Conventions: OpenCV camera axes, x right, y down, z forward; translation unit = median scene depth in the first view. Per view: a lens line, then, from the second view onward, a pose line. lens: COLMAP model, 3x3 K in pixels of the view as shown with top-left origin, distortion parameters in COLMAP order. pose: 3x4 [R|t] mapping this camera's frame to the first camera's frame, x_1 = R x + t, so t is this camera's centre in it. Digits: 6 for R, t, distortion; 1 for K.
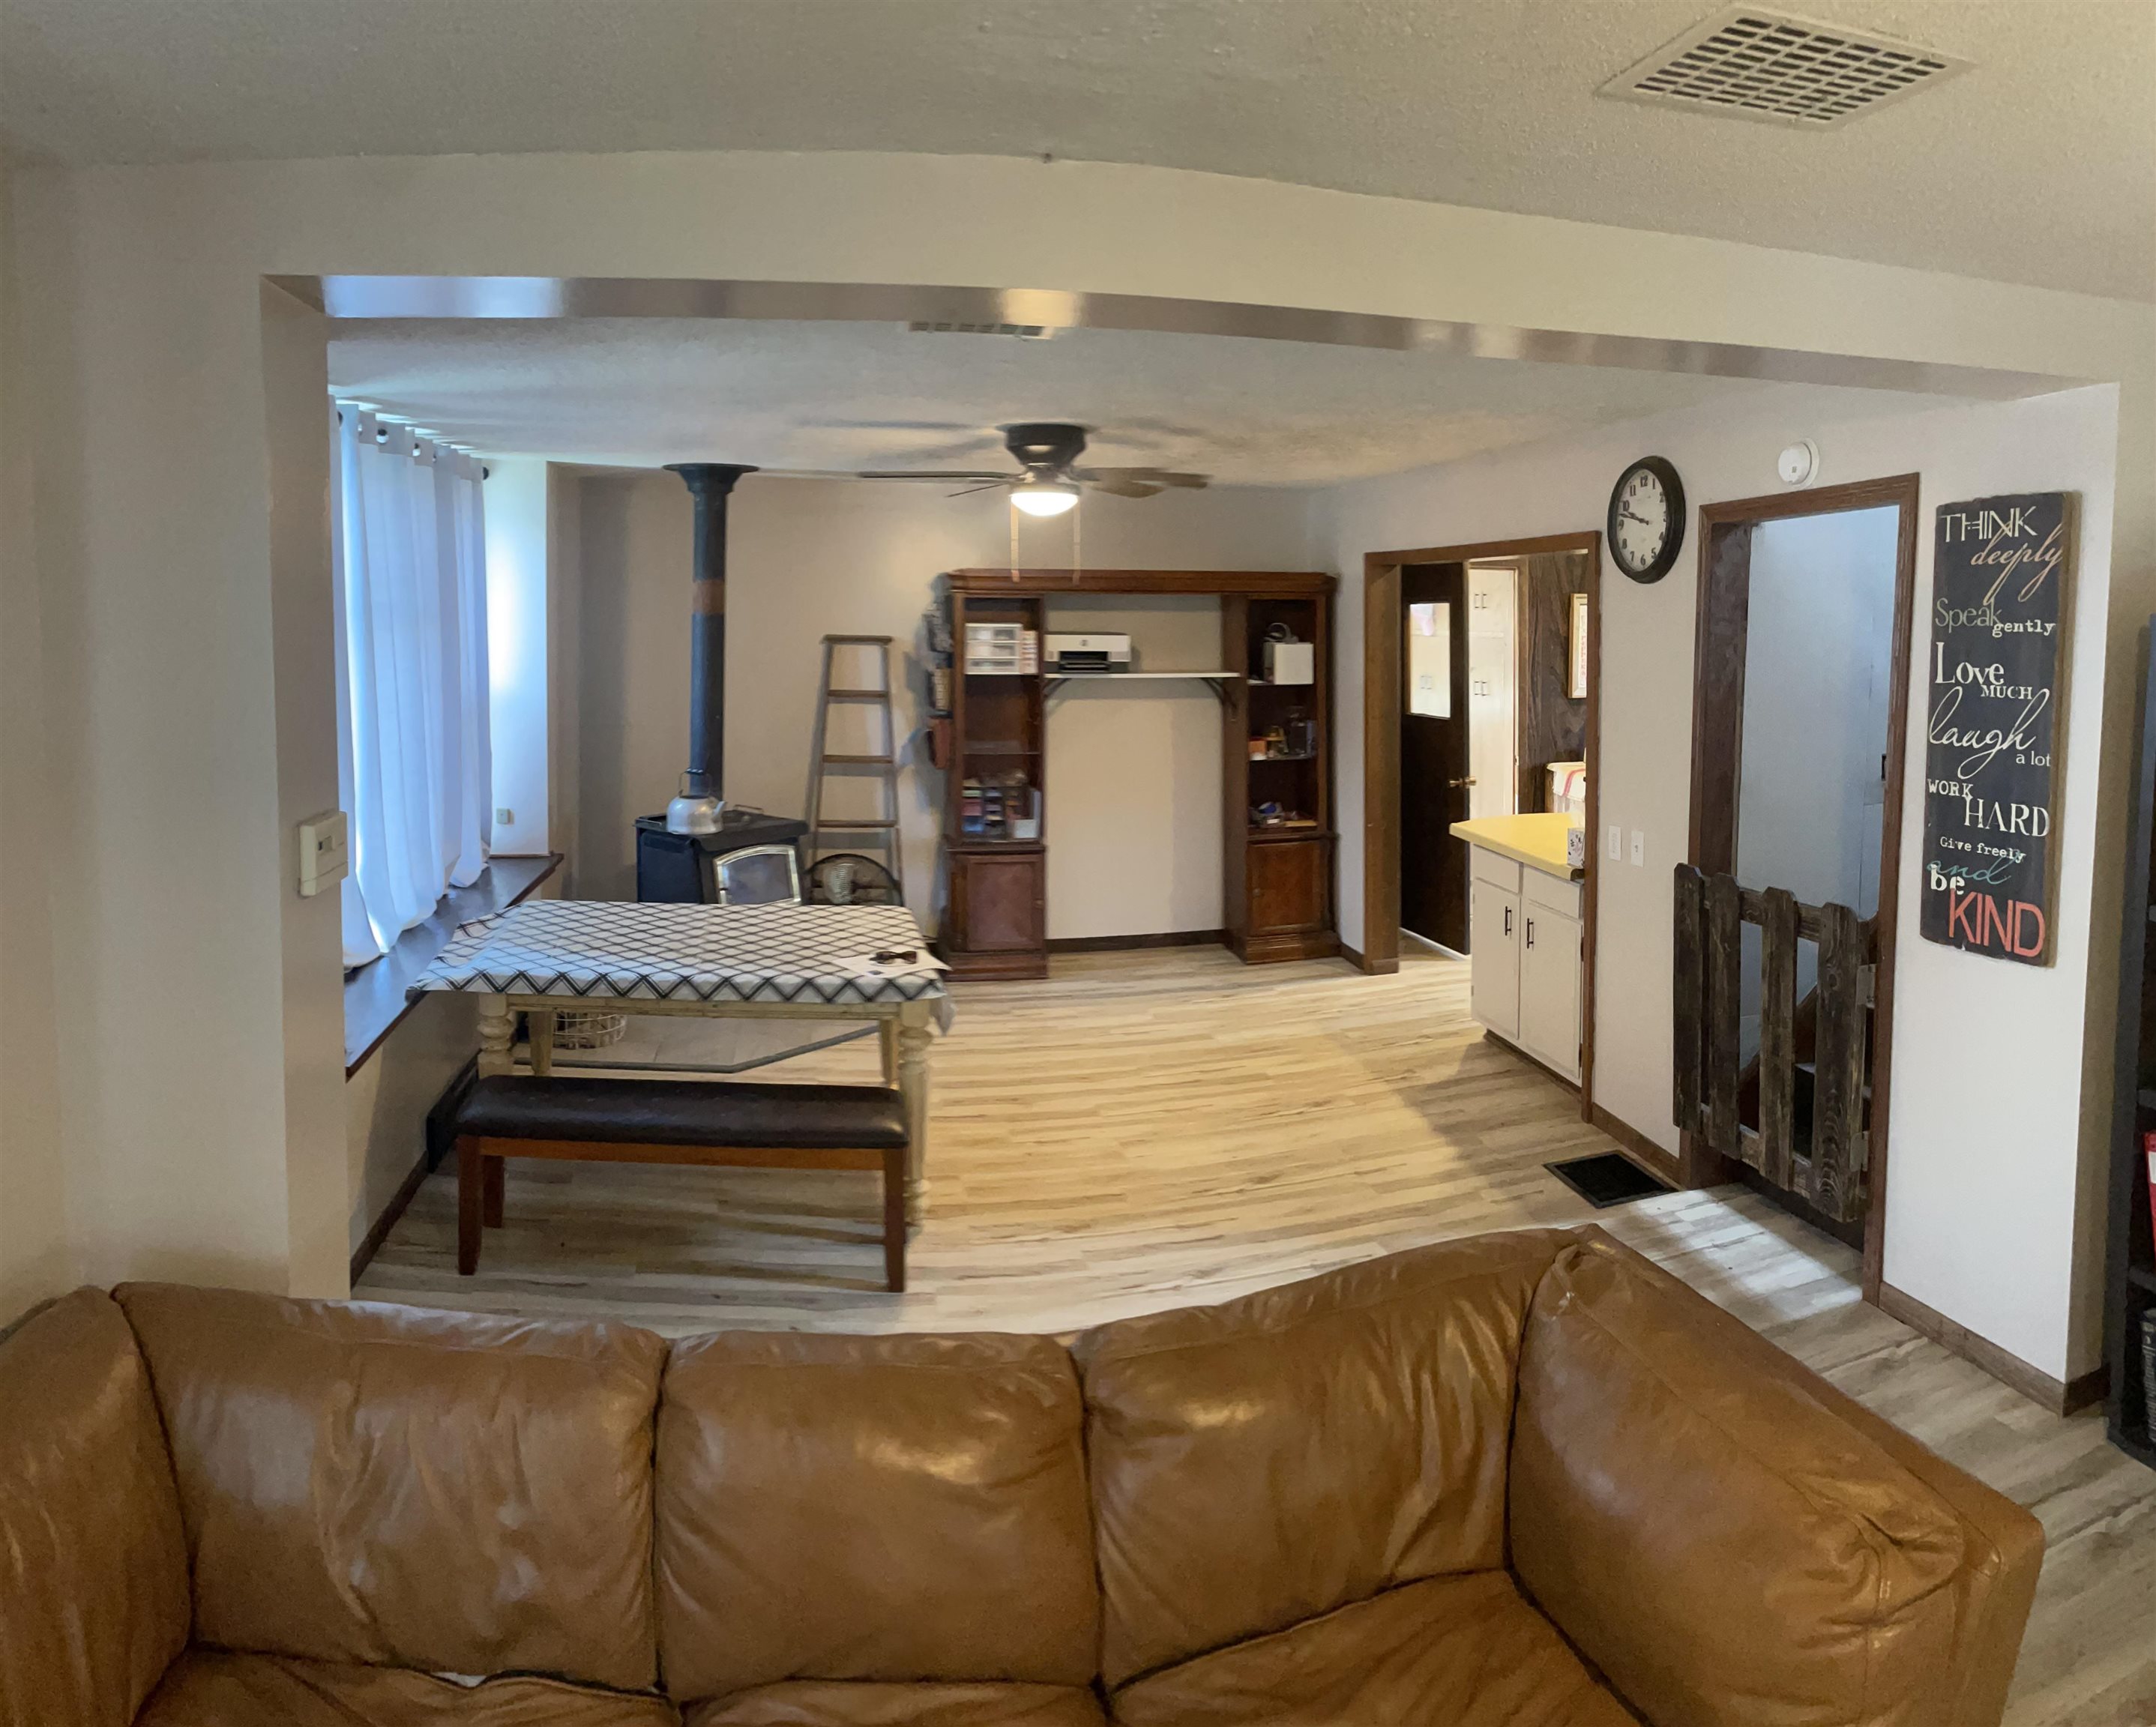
lens RADIAL K [[2206.1, 0, 1093.0], [0, 2206.1, 865.4], [0, 0, 1]] dist [0.006763, 0.000000]
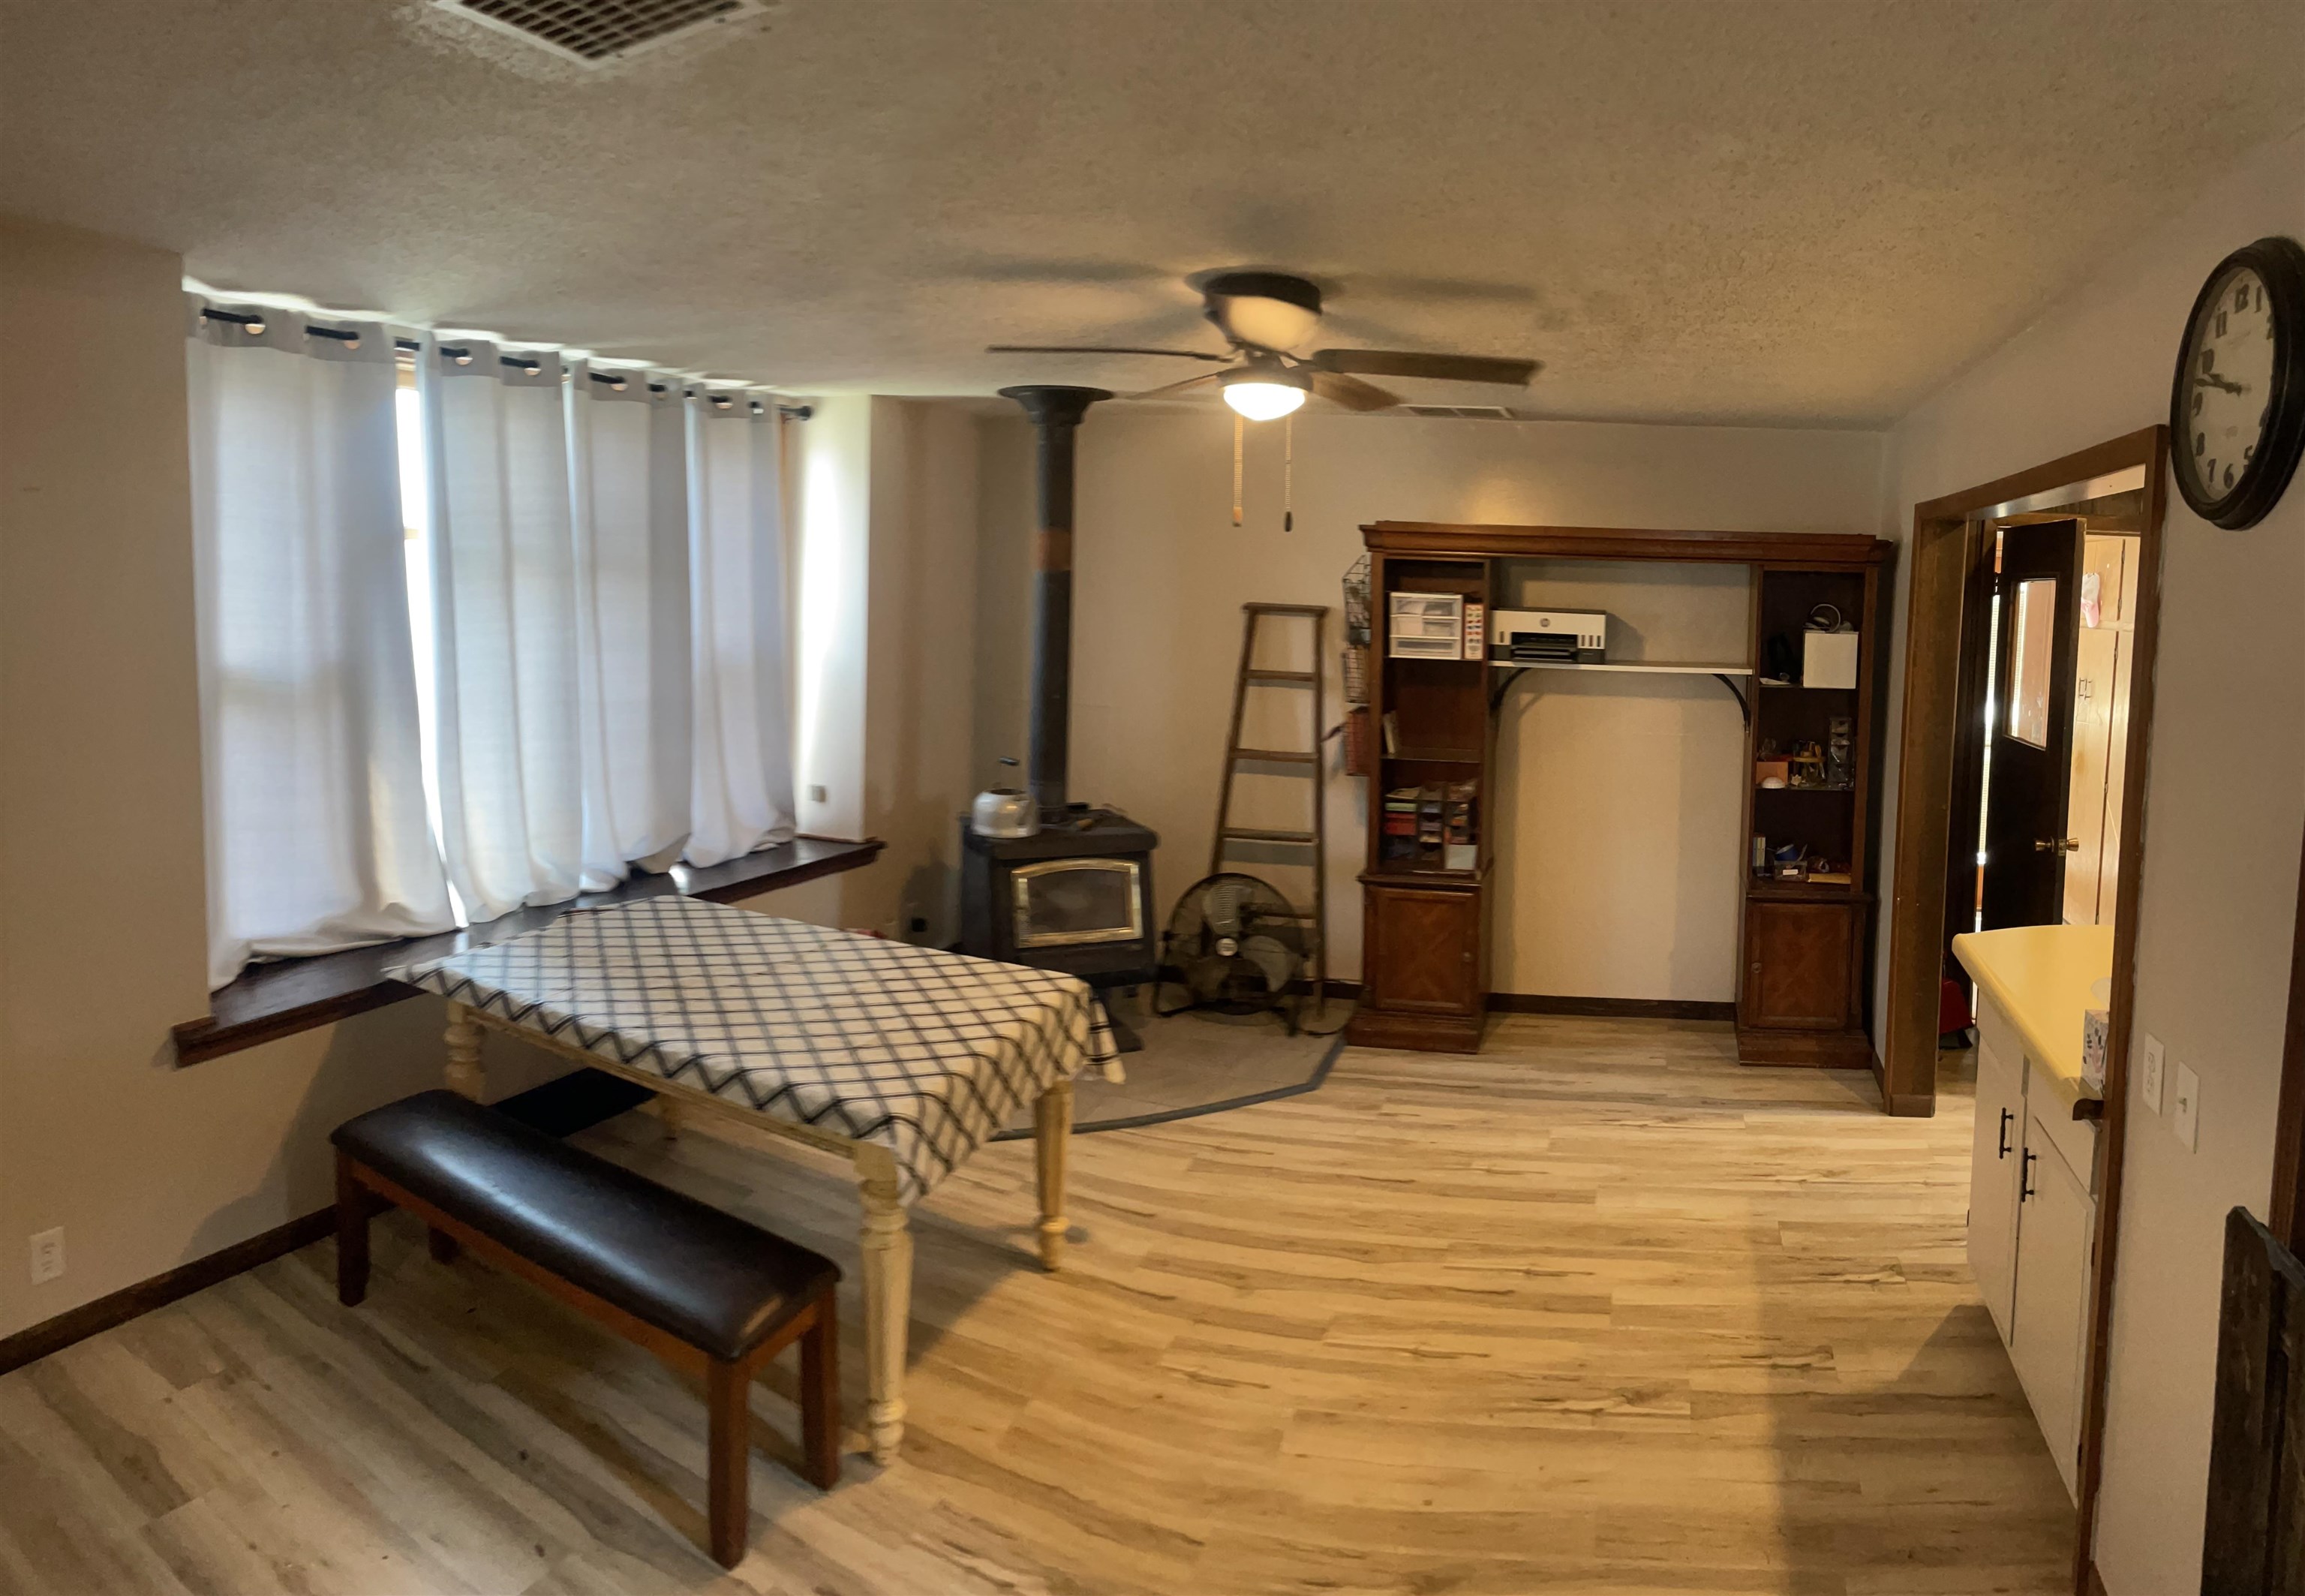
lens RADIAL K [[1893.3, 0, 1144.8], [0, 1893.3, 778.4], [0, 0, 1]] dist [-0.035256, 0.025719]
pose [[0.927365, 0.061469, -0.369075, 0.113127], [-0.066394, 0.997793, -0.000647, -0.037052], [0.368220, 0.025105, 0.929400, 0.338801]]
